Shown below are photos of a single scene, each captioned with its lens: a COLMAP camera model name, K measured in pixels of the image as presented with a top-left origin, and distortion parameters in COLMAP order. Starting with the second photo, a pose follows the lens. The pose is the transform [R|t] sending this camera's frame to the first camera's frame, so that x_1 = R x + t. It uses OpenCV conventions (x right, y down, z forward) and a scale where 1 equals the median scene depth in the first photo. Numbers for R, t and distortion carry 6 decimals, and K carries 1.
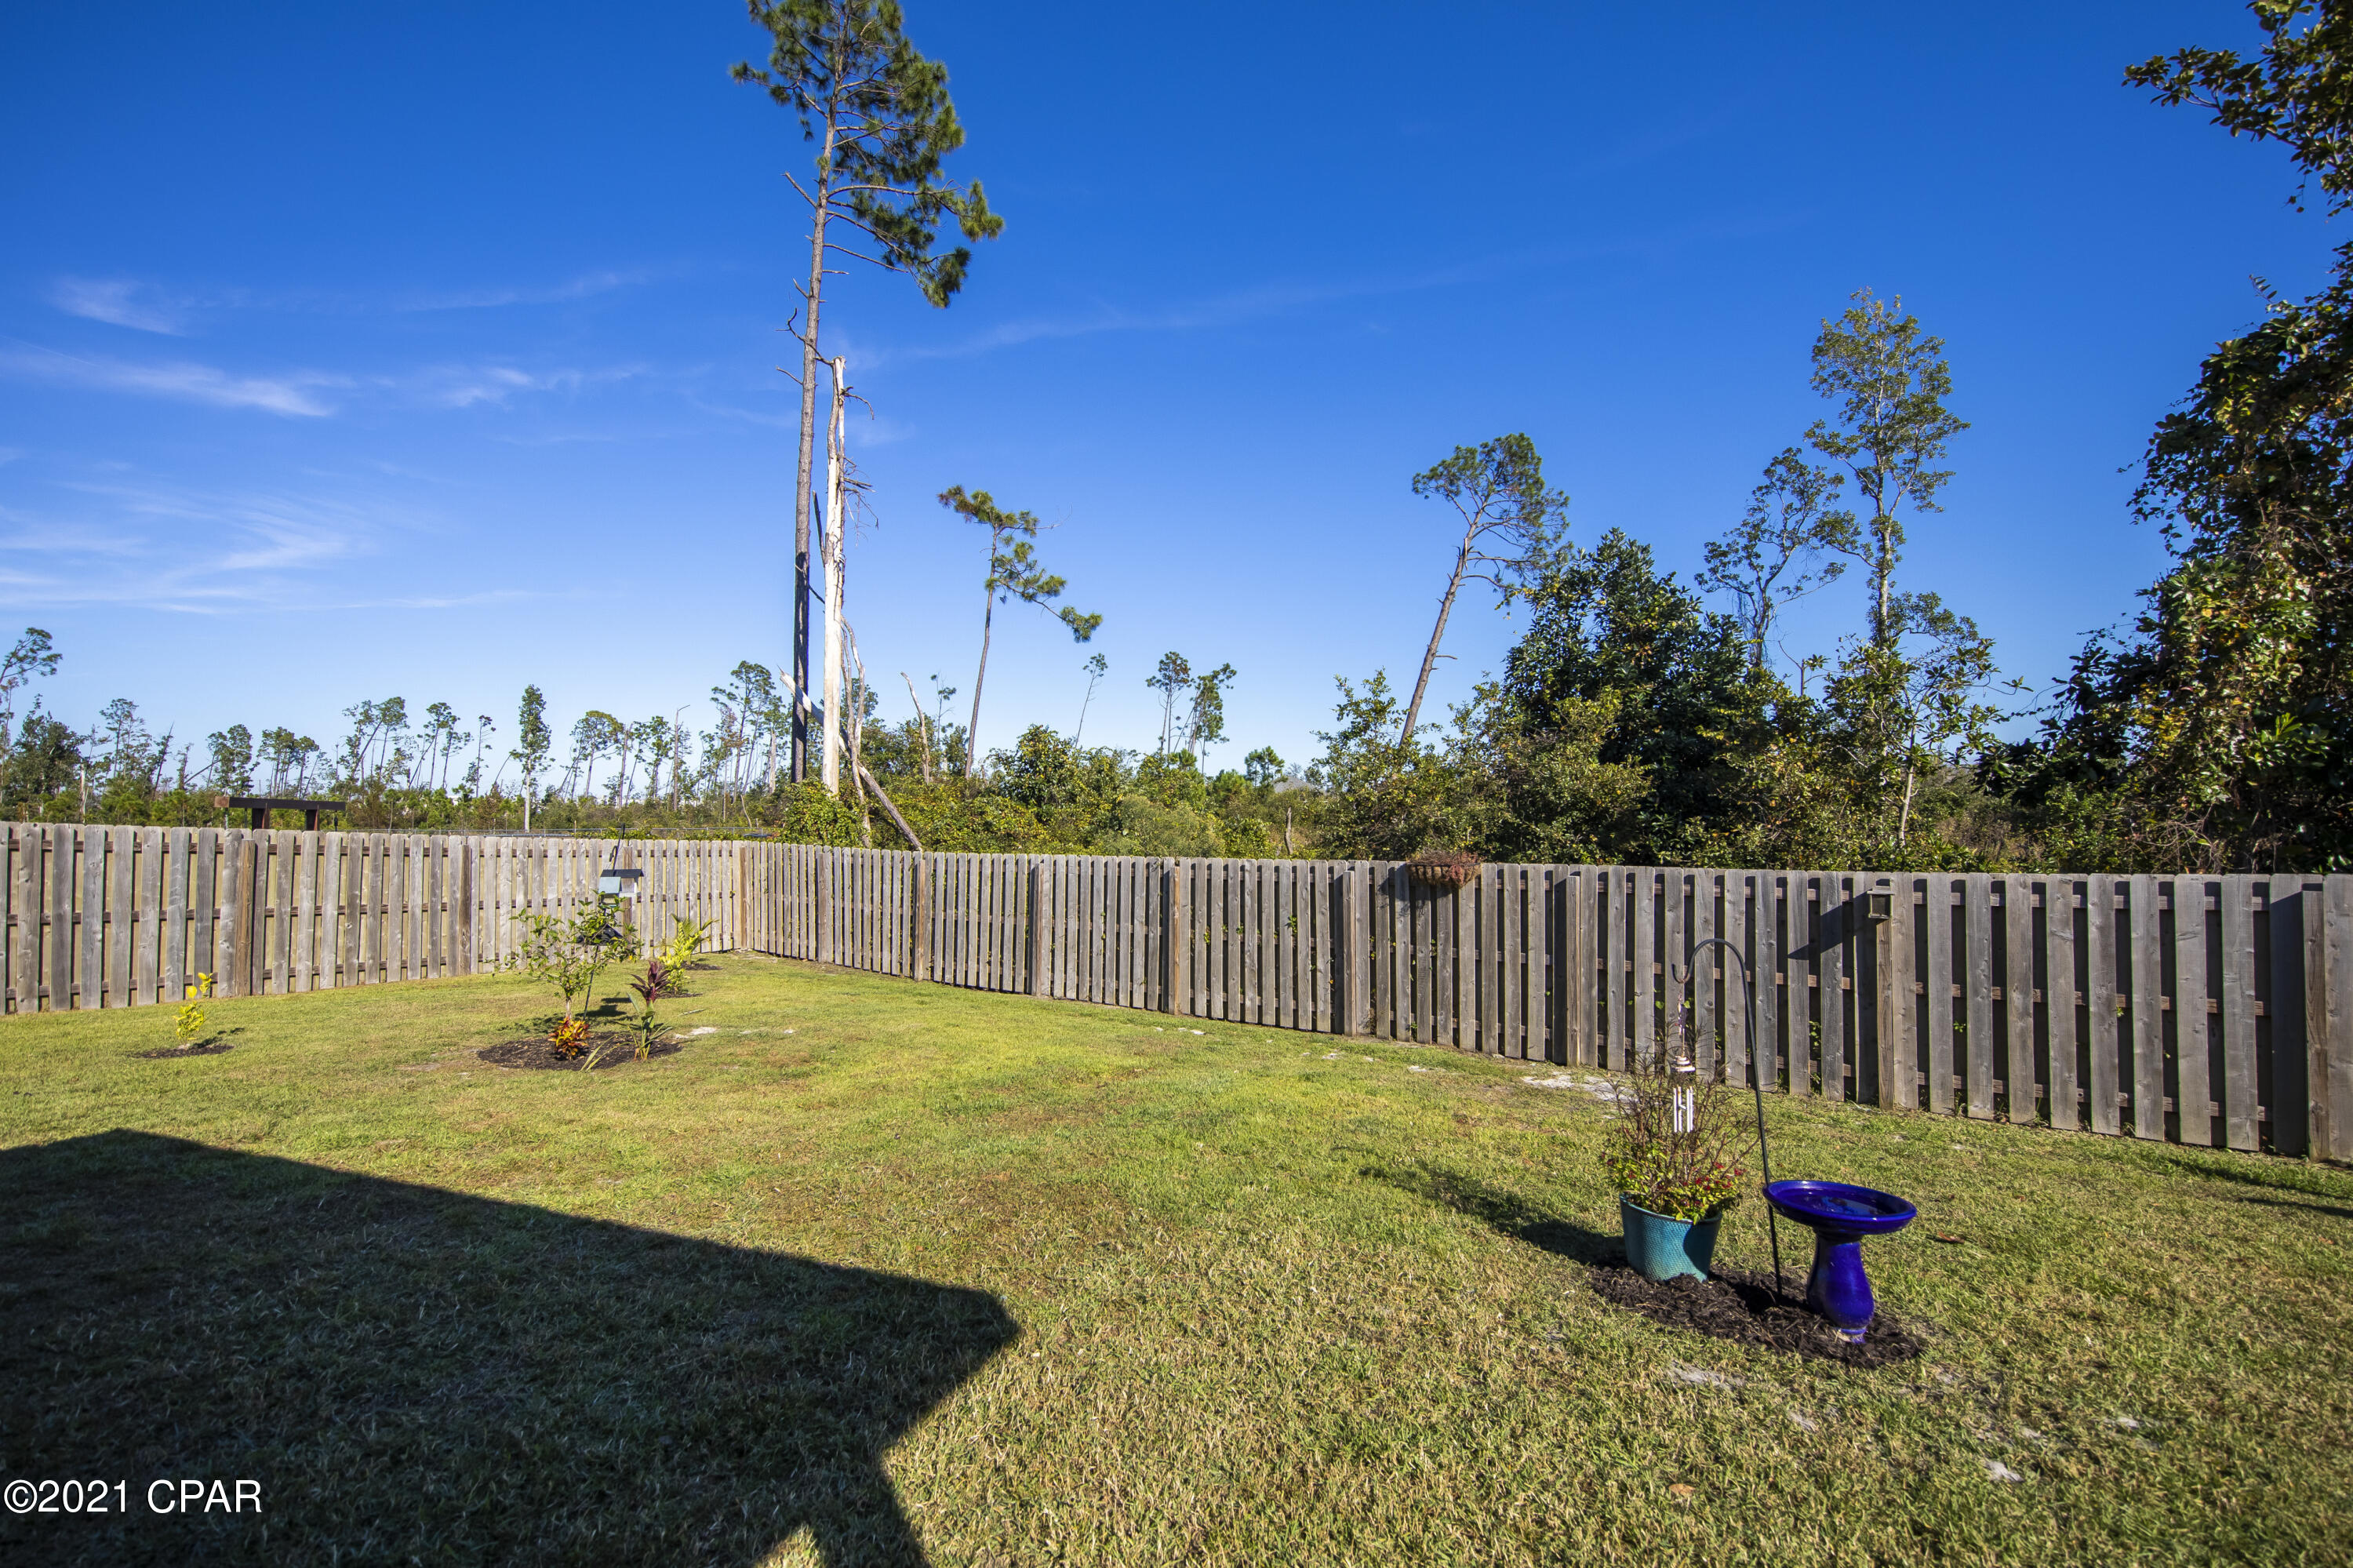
lens RADIAL K [[1046.2, 0, 1183.4], [0, 1046.2, 808.1], [0, 0, 1]] dist [0.014491, -0.007101]
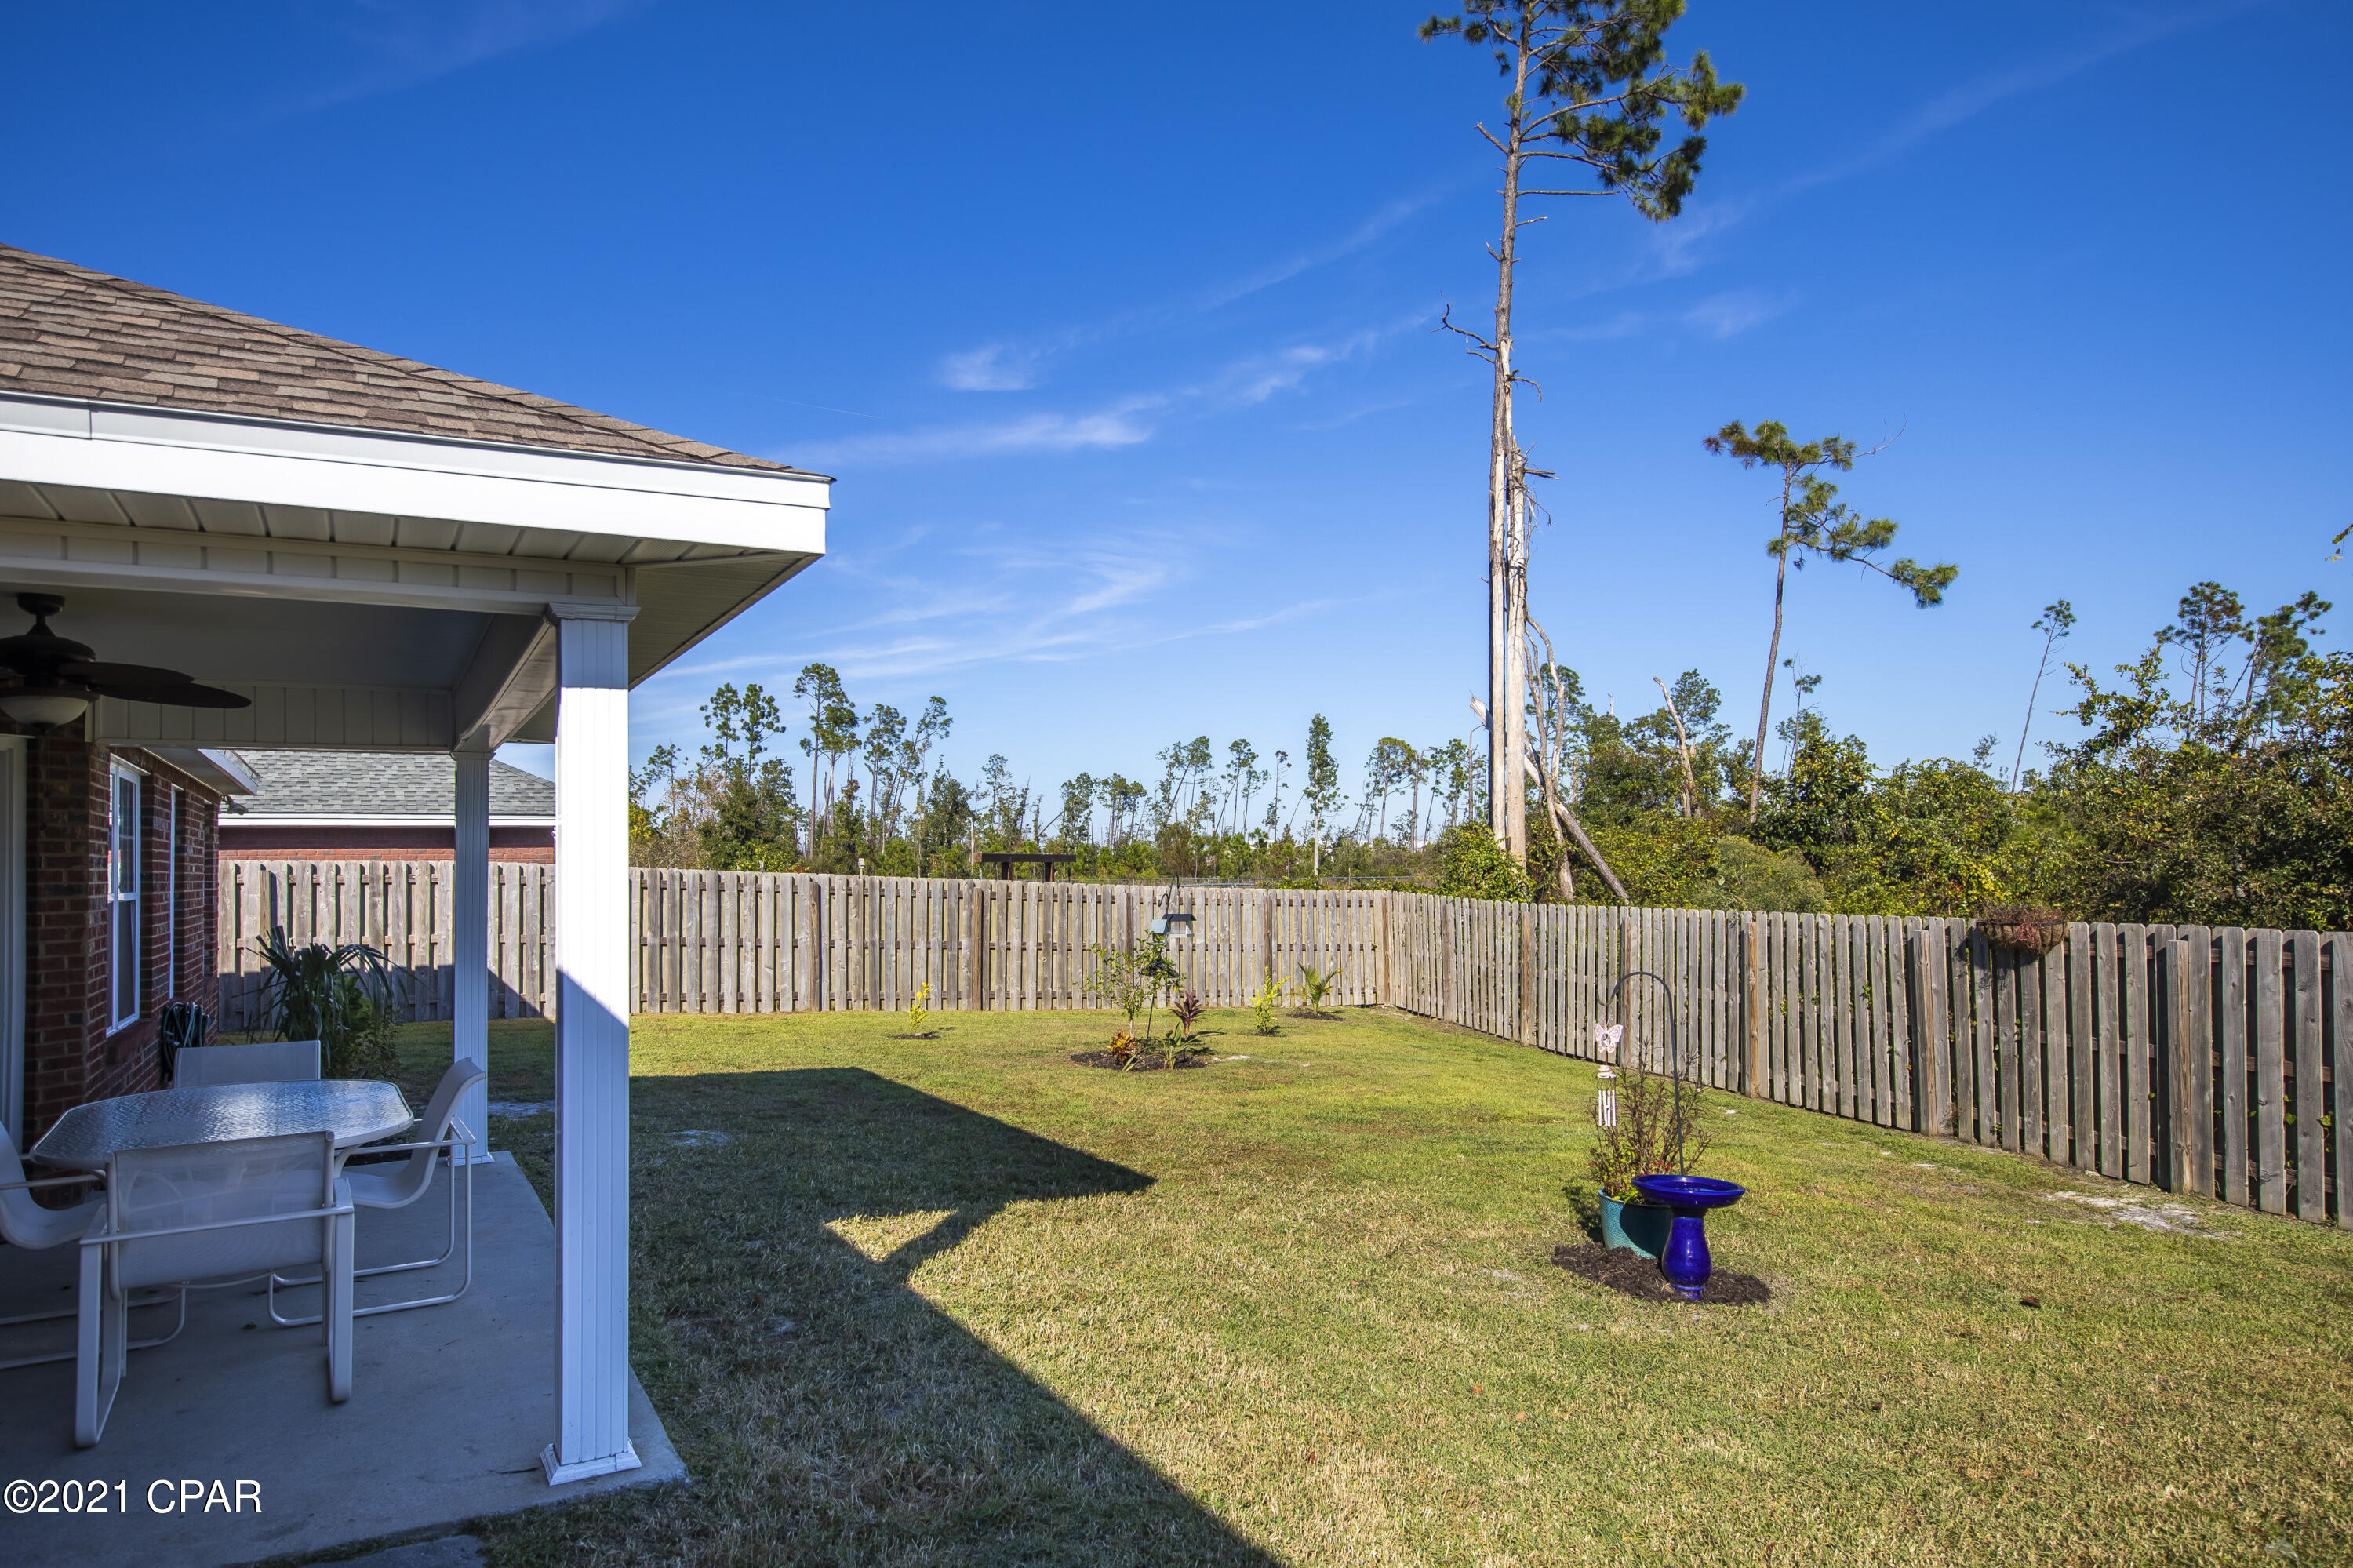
lens RADIAL K [[1450.8, 0, 1177.0], [0, 1450.8, 828.0], [0, 0, 1]] dist [0.000021, -0.000172]
pose [[0.781602, -0.023527, -0.623334, 0.252275], [0.015205, 0.999710, -0.018667, -0.003897], [0.623592, 0.005113, 0.781733, -0.141796]]
